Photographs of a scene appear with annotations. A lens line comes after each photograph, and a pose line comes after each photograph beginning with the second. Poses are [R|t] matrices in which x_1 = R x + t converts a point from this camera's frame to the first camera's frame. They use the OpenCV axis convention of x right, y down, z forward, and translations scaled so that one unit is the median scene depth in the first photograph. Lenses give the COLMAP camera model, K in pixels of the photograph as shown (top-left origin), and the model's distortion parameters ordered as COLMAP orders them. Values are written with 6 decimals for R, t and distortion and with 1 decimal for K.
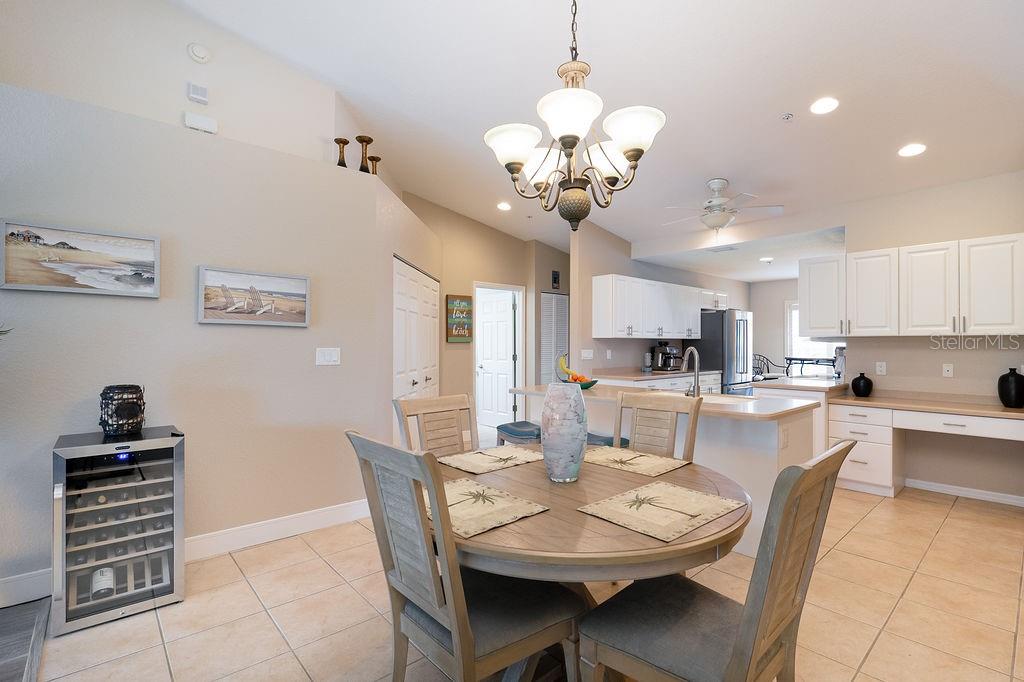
lens RADIAL K [[476.0, 0, 510.7], [0, 476.0, 341.4], [0, 0, 1]] dist [-0.008986, 0.000330]
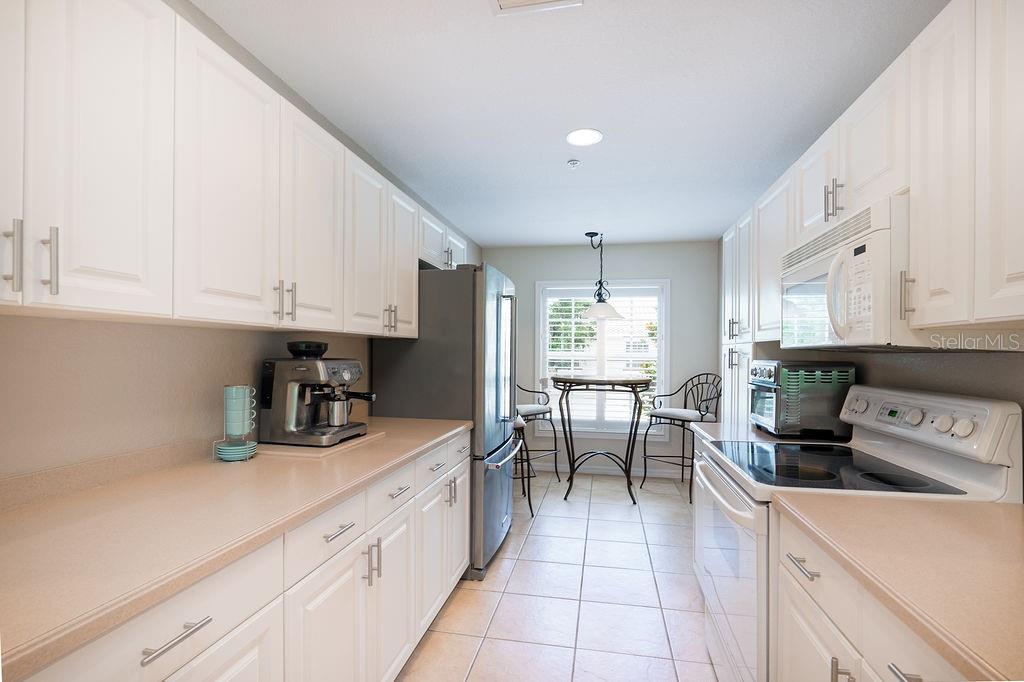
lens RADIAL K [[471.4, 0, 512.5], [0, 471.4, 352.7], [0, 0, 1]] dist [-0.009811, -0.000156]
pose [[0.795900, 0.006516, 0.605394, 0.273252], [-0.010278, 0.999943, 0.002750, 0.004986], [-0.605341, -0.008411, 0.795921, 0.770719]]
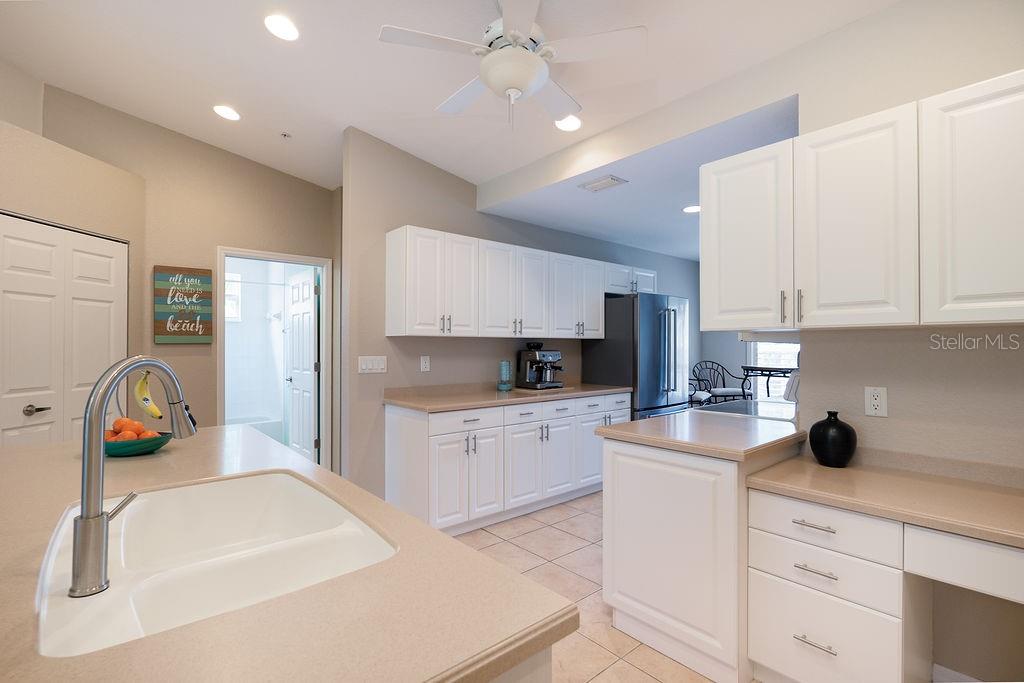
lens RADIAL K [[468.9, 0, 509.1], [0, 468.9, 343.9], [0, 0, 1]] dist [-0.009849, -0.000149]
pose [[0.999869, -0.000497, -0.016197, 0.328049], [0.000477, 0.999999, -0.001225, 0.002966], [0.016198, 0.001218, 0.999868, 0.410619]]
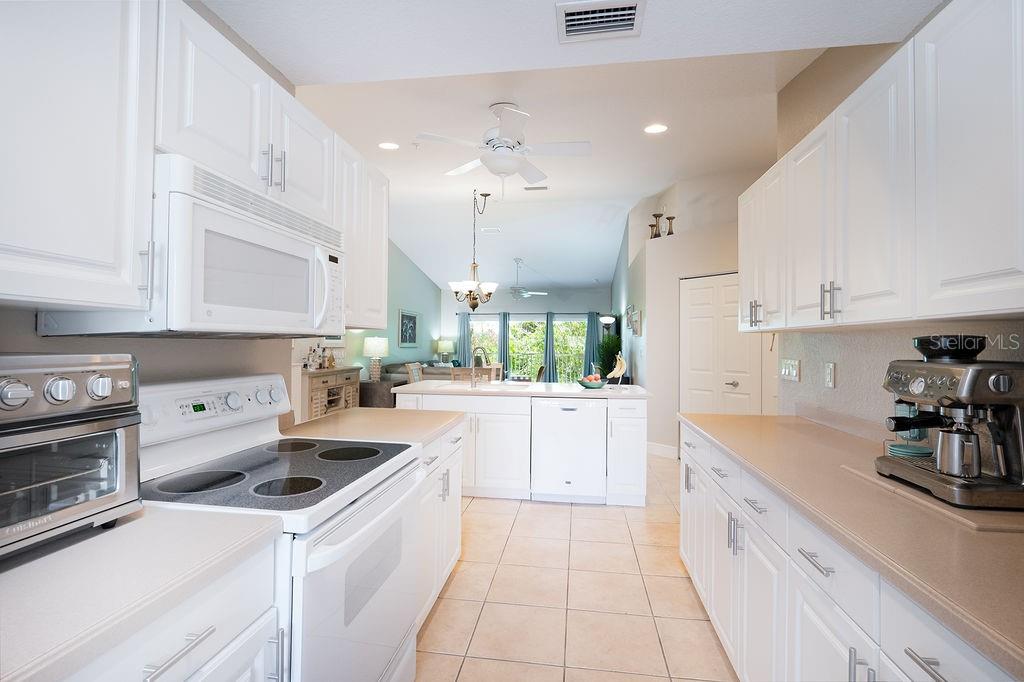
lens RADIAL K [[463.9, 0, 512.0], [0, 463.9, 341.0], [0, 0, 1]] dist [-0.010345, -0.000205]
pose [[-0.760998, -0.010004, -0.648677, 0.638290], [-0.003378, 0.999929, -0.011458, 0.005570], [0.648745, -0.006528, -0.760978, 1.130301]]
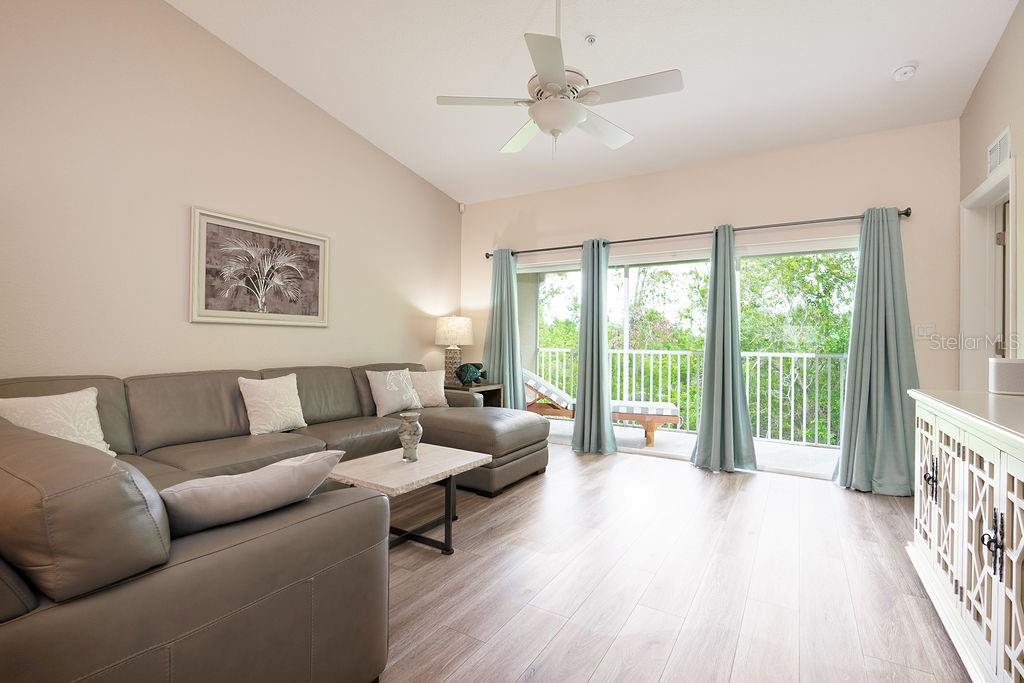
lens RADIAL K [[476.0, 0, 510.7], [0, 476.0, 341.9], [0, 0, 1]] dist [-0.008986, 0.000330]
pose [[-0.953804, -0.010976, -0.300229, -0.305664], [-0.009629, 0.999936, -0.005967, 0.032760], [0.300275, -0.002800, -0.953848, 0.257973]]
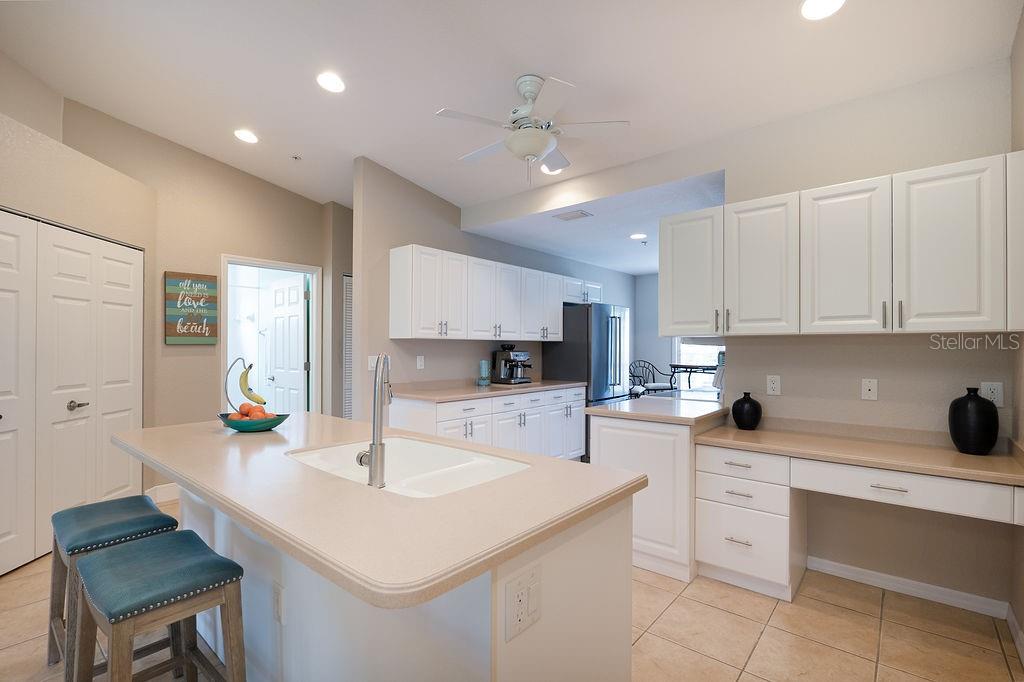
lens RADIAL K [[467.2, 0, 507.8], [0, 467.2, 346.5], [0, 0, 1]] dist [-0.012704, 0.000198]
pose [[0.990214, 0.001694, 0.139548, 0.241370], [-0.001933, 0.999997, 0.001571, 0.002729], [-0.139545, -0.001825, 0.990214, 0.304594]]
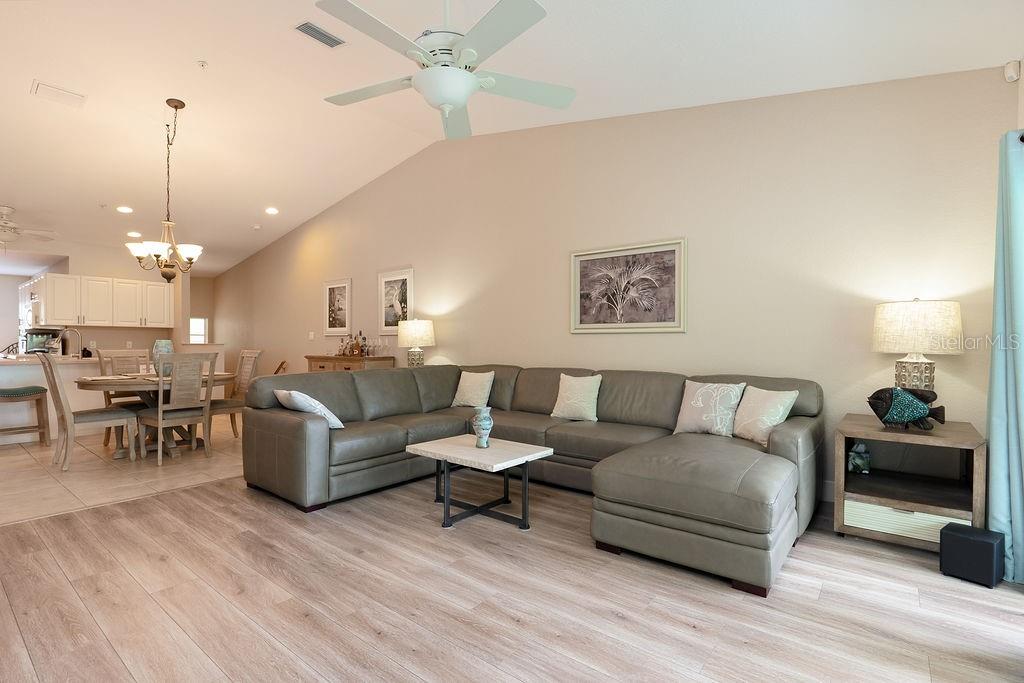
lens RADIAL K [[478.6, 0, 513.6], [0, 478.6, 347.7], [0, 0, 1]] dist [-0.000612, 0.000214]
pose [[-0.181534, -0.008907, 0.983344, -0.874808], [-0.010009, 0.999924, 0.007209, 0.028715], [-0.983334, -0.008533, -0.181609, -0.133473]]
